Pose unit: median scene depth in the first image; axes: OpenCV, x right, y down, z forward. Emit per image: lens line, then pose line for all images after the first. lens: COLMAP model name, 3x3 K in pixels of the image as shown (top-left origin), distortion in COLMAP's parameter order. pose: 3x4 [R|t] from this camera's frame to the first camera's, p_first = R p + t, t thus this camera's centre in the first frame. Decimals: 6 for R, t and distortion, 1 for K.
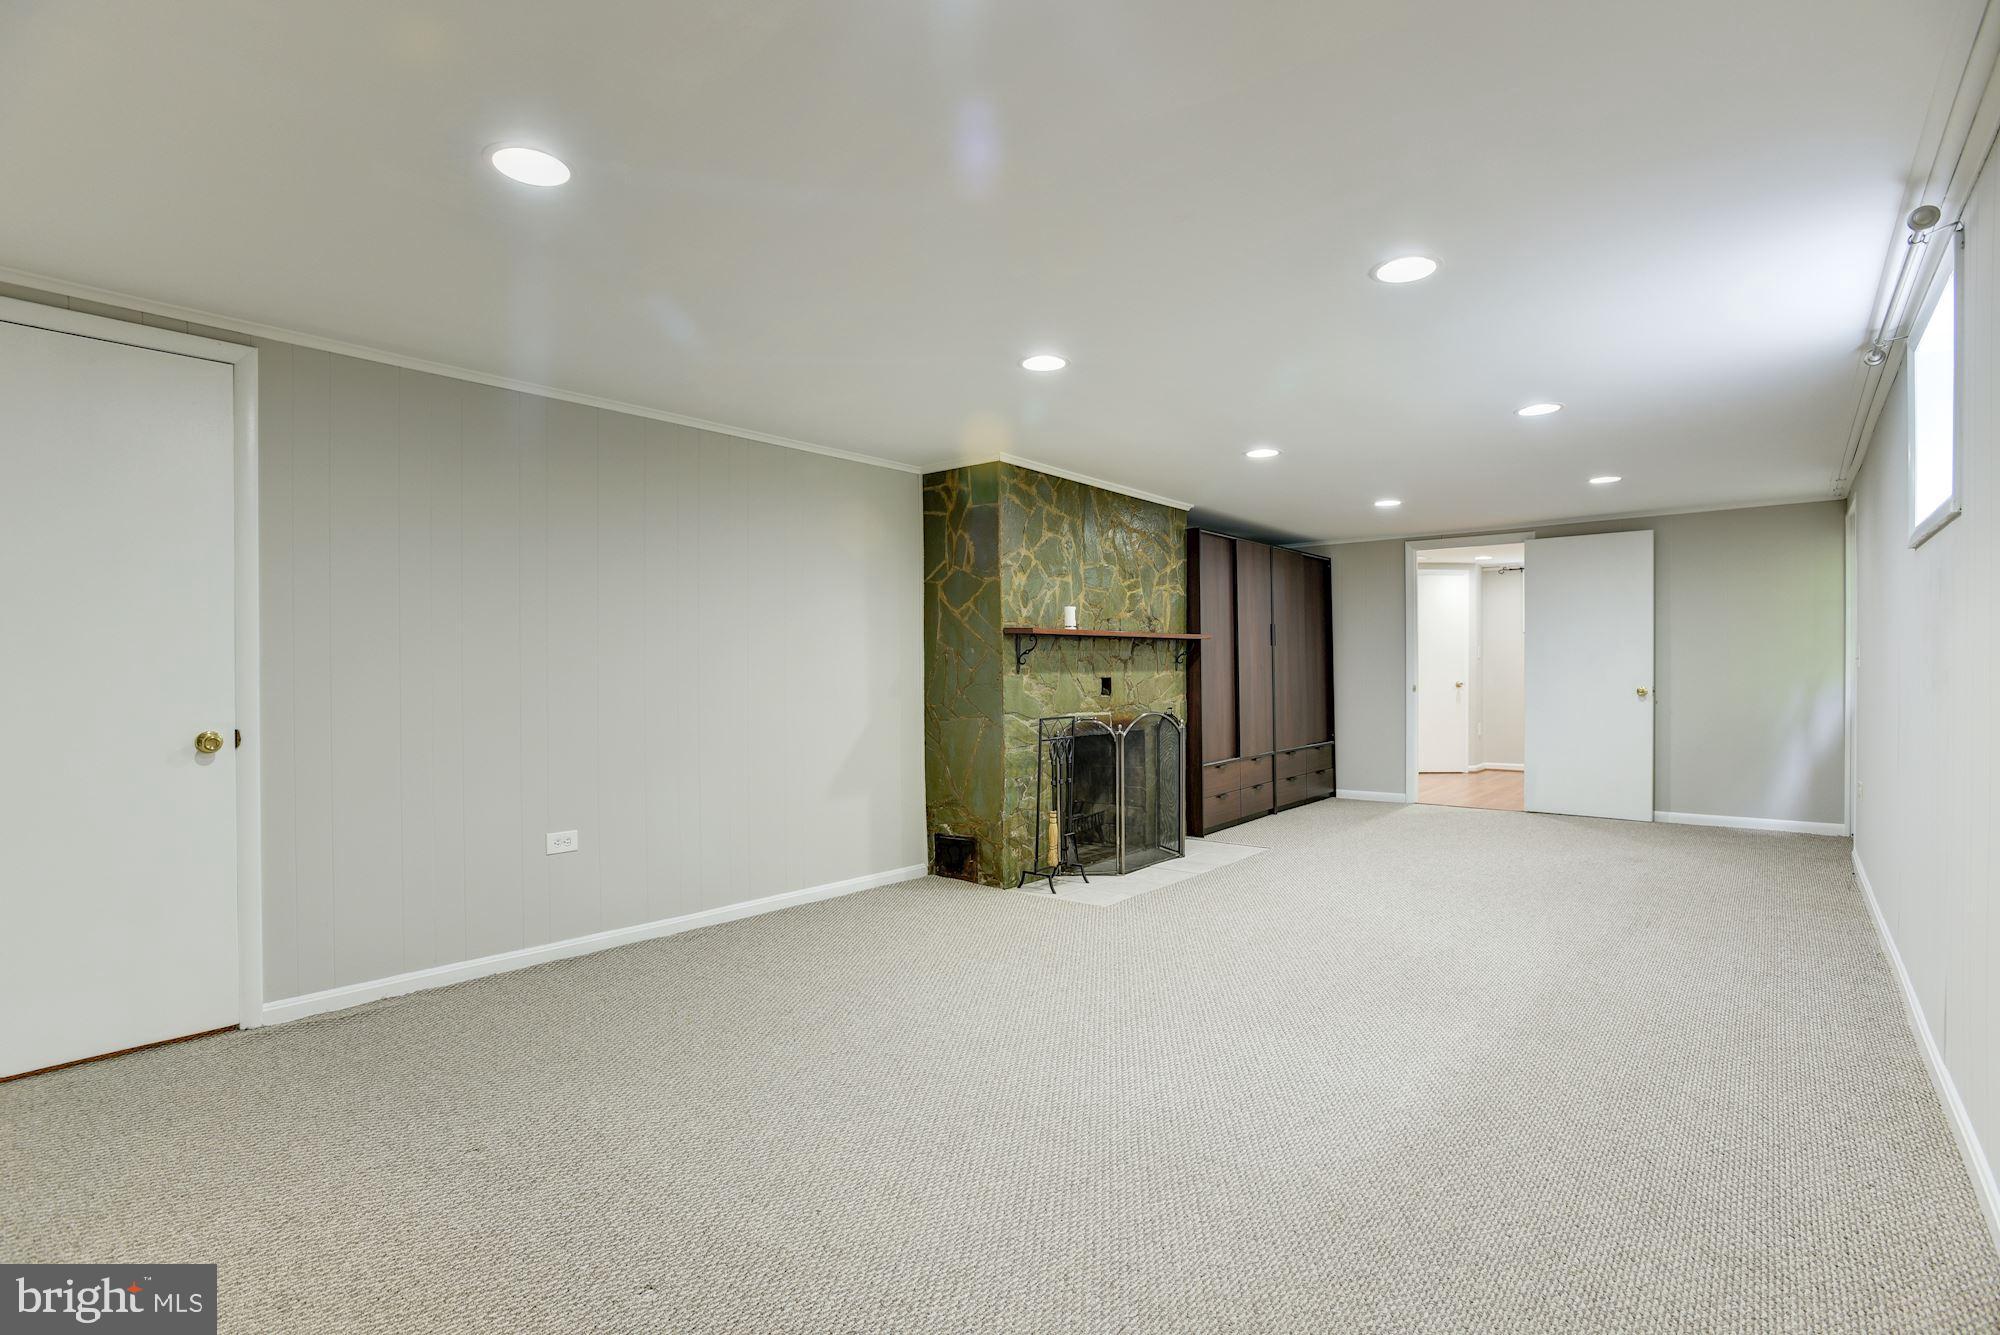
lens RADIAL K [[954.4, 0, 1015.1], [0, 954.4, 677.4], [0, 0, 1]] dist [-0.053012, 0.022355]
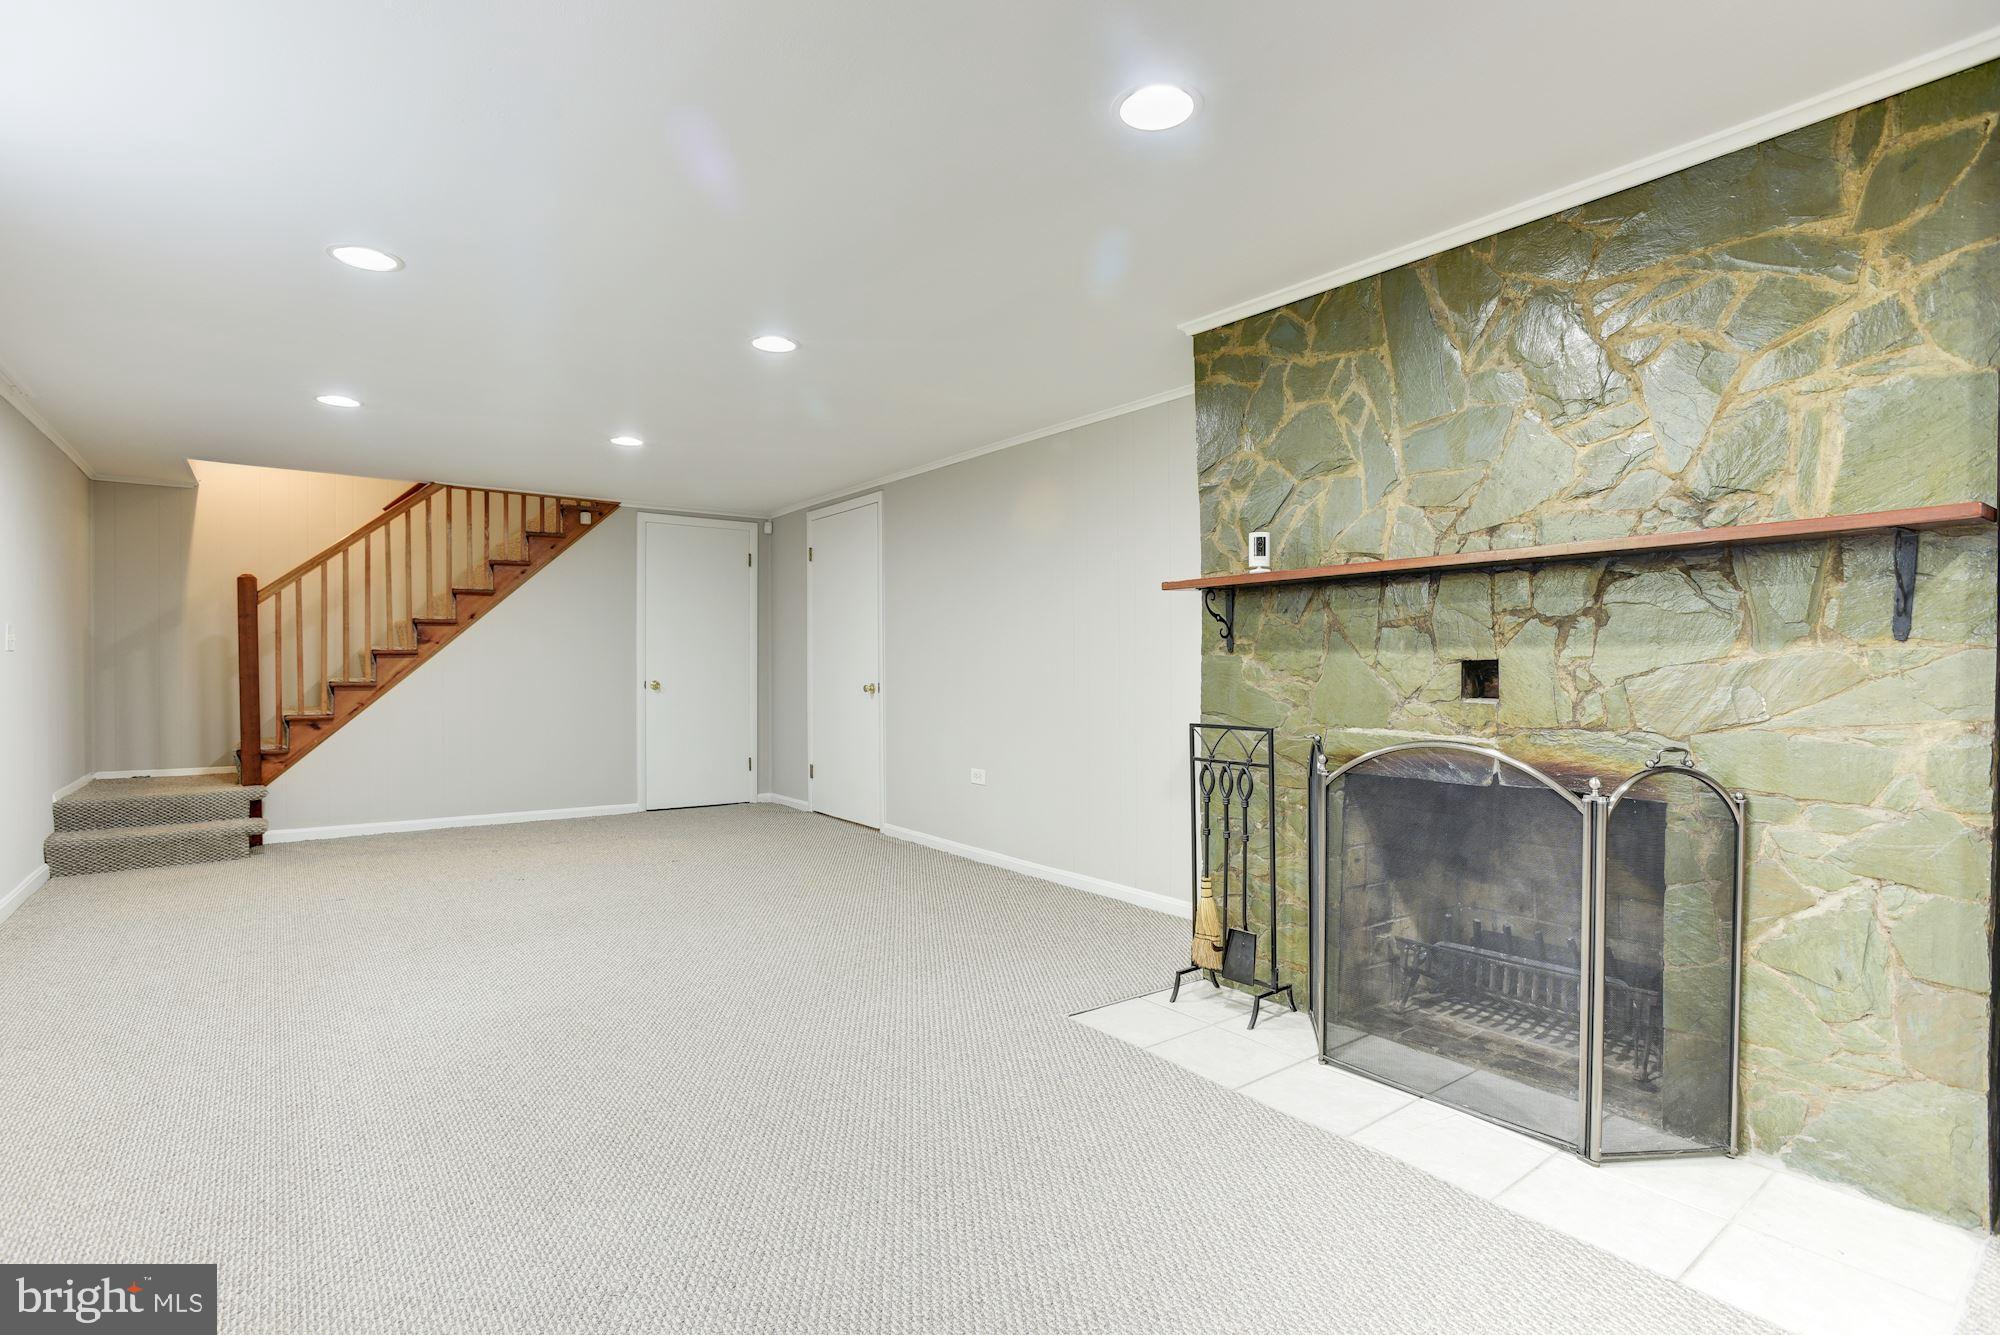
lens RADIAL K [[954.4, 0, 963.7], [0, 954.4, 675.3], [0, 0, 1]] dist [-0.053012, 0.022355]
pose [[-0.247887, 0.015225, -0.968669, 0.558019], [-0.006886, 0.999824, 0.017476, 0.001146], [0.968765, 0.011002, -0.247738, 0.838992]]
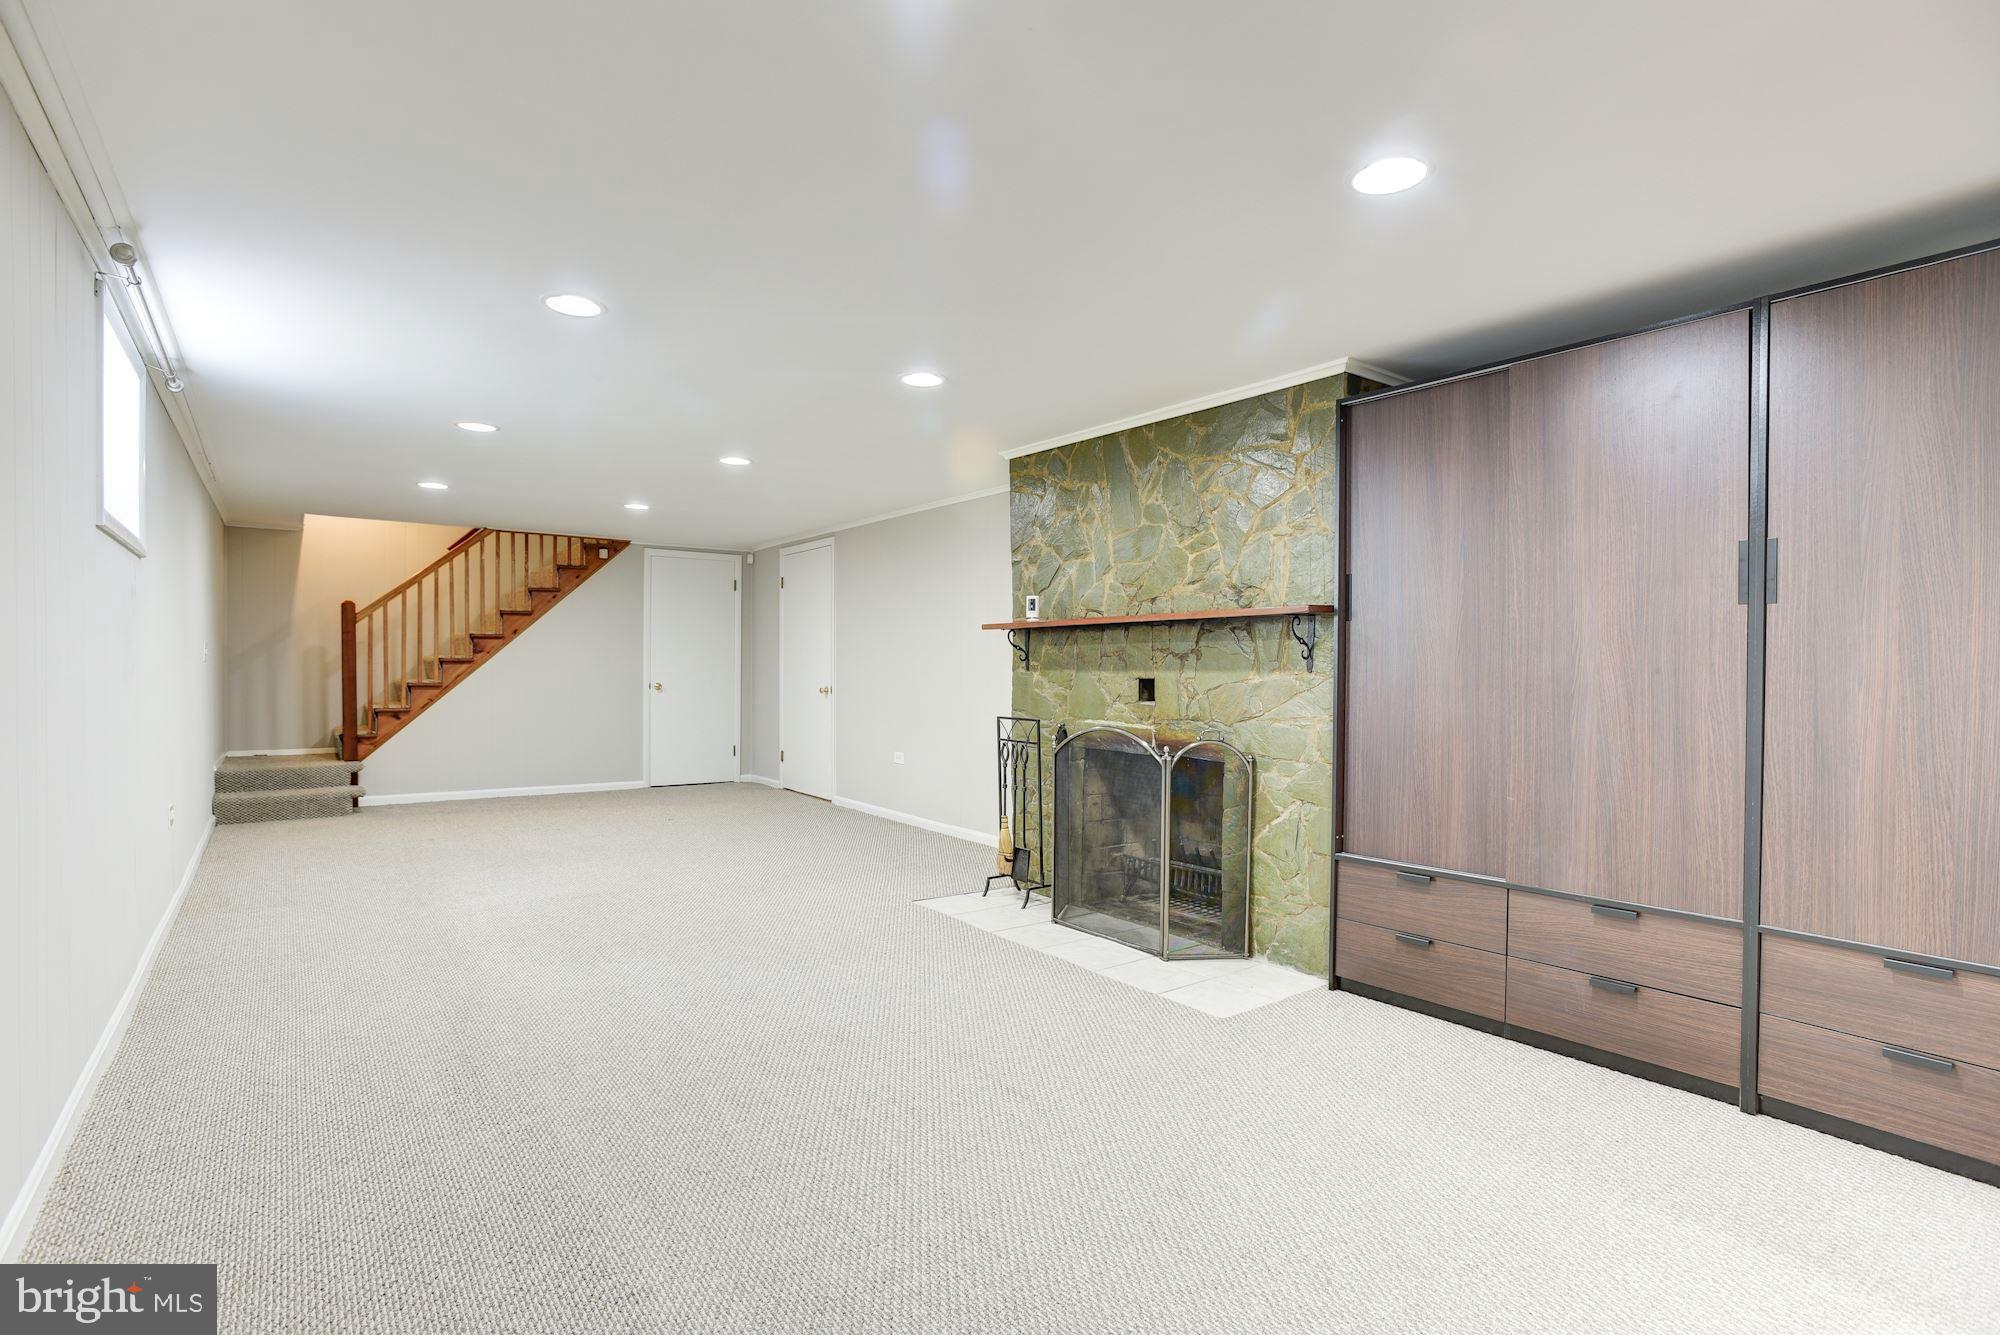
lens RADIAL K [[954.4, 0, 960.7], [0, 954.4, 674.9], [0, 0, 1]] dist [-0.053012, 0.022355]
pose [[-0.258463, 0.013924, -0.965921, 0.809925], [-0.012844, 0.999758, 0.017848, -0.013298], [0.965936, 0.017020, -0.258222, 1.007842]]
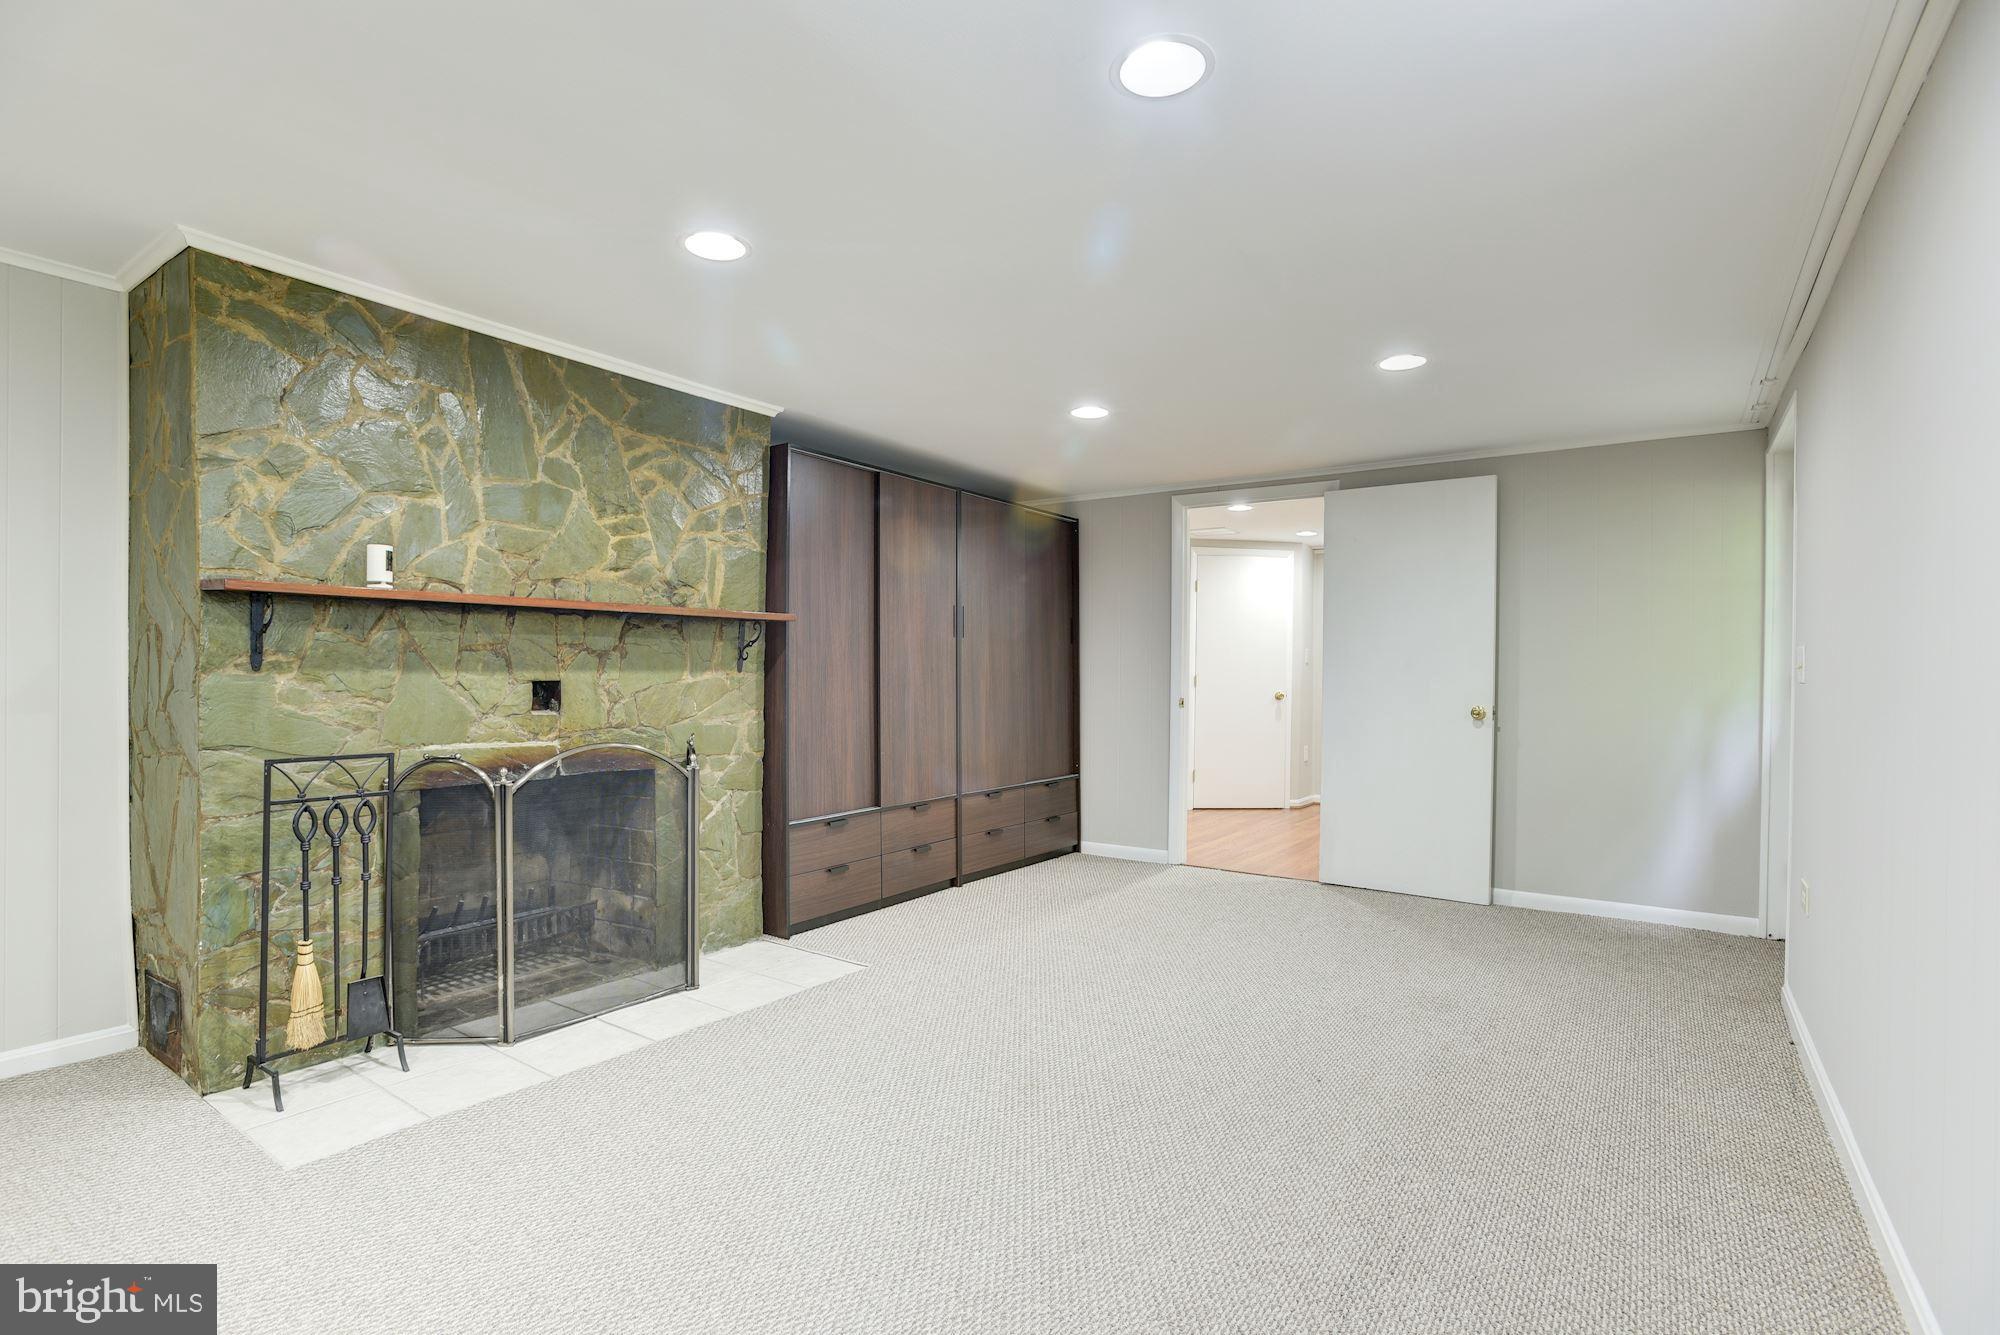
lens RADIAL K [[954.4, 0, 1020.1], [0, 954.4, 675.6], [0, 0, 1]] dist [-0.053012, 0.022355]
pose [[0.995932, 0.015480, 0.088766, 0.314945], [-0.015130, 0.999875, -0.004616, -0.004535], [-0.088826, 0.003254, 0.996042, 0.394016]]
